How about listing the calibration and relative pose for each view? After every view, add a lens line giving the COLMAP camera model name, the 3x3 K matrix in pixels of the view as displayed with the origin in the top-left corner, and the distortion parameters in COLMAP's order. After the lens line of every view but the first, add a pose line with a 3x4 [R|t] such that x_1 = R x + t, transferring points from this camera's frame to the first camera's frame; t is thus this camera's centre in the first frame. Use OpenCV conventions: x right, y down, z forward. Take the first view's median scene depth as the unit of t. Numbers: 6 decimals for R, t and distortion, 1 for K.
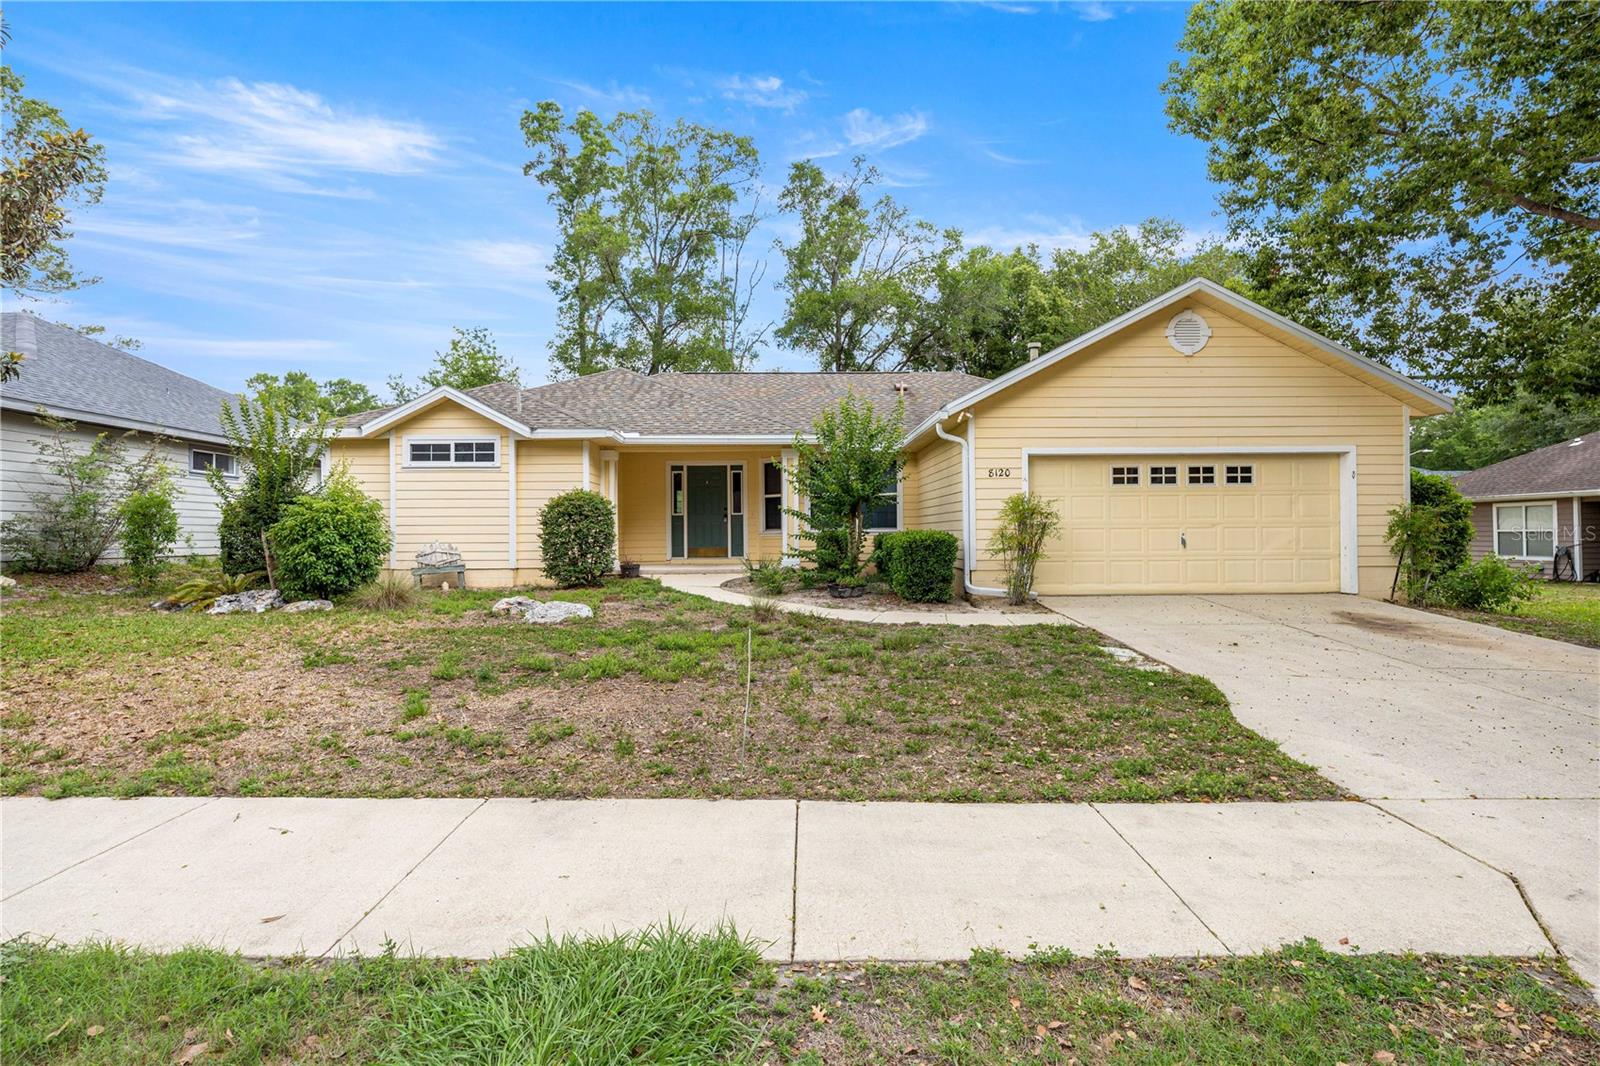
lens RADIAL K [[797.9, 0, 793.9], [0, 797.9, 527.6], [0, 0, 1]] dist [-0.003230, -0.000587]
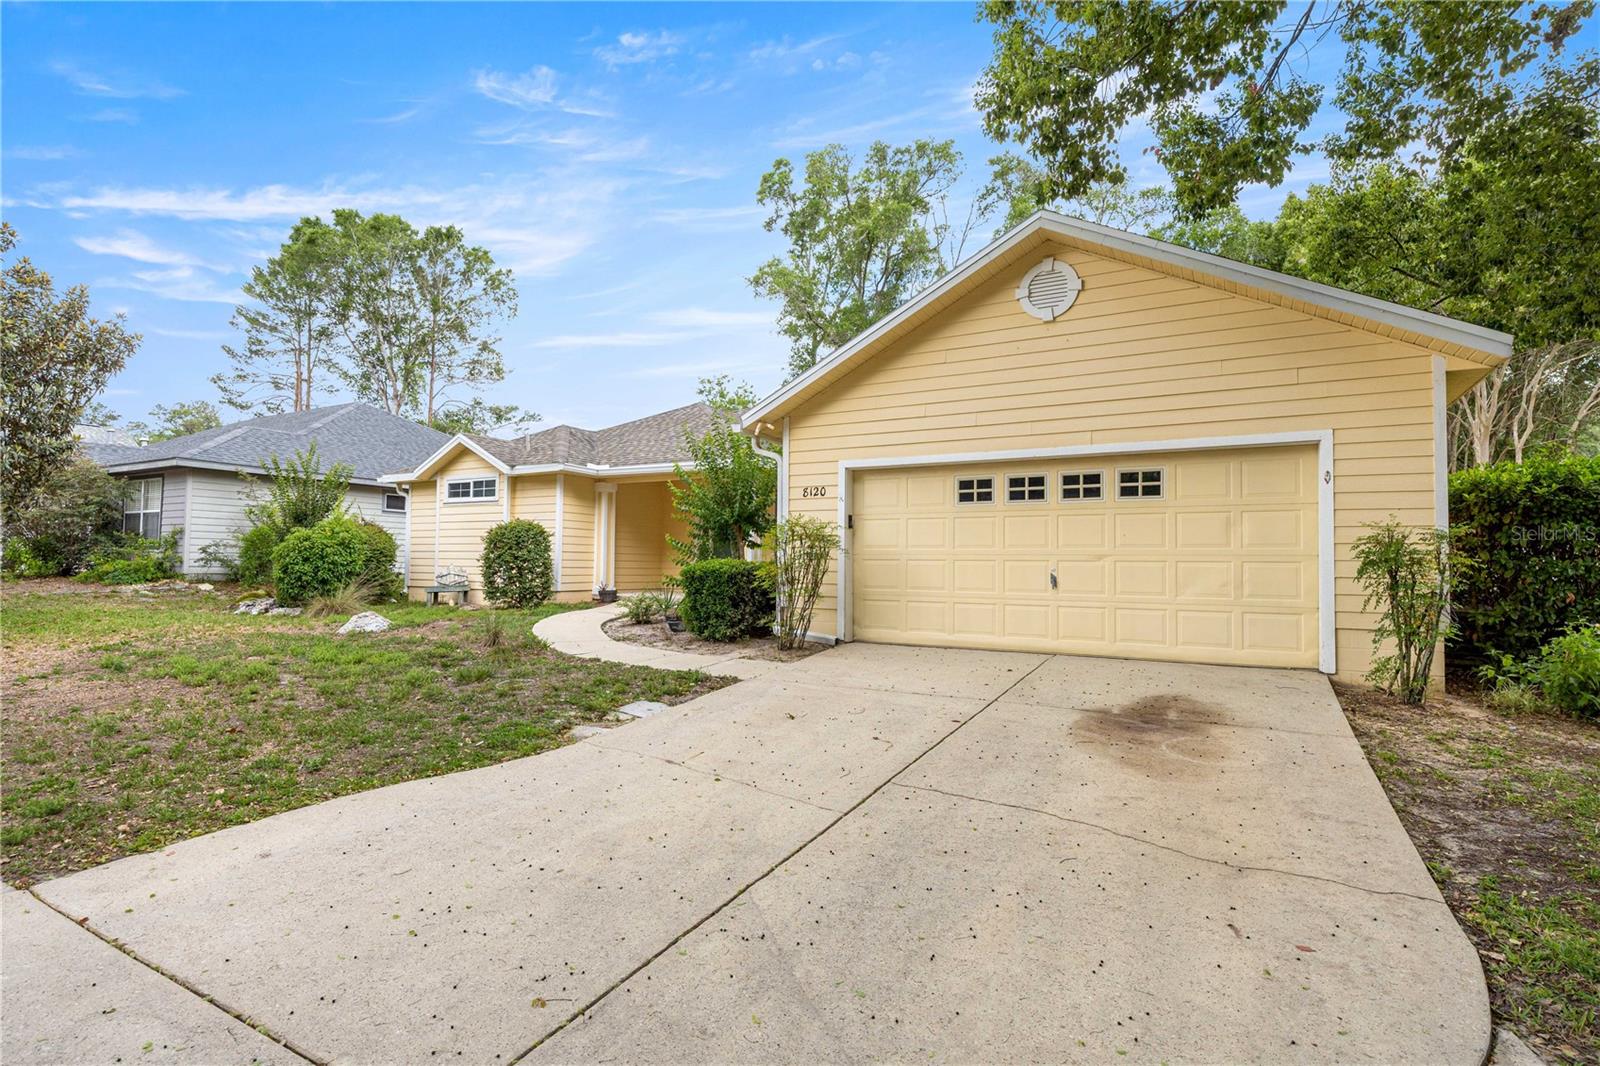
lens RADIAL K [[826.4, 0, 800.4], [0, 826.4, 541.2], [0, 0, 1]] dist [-0.002015, -0.000009]
pose [[0.851732, -0.000424, -0.523978, 0.678542], [-0.012301, 0.999708, -0.020805, 0.001015], [0.523834, 0.024166, 0.851478, 0.247315]]
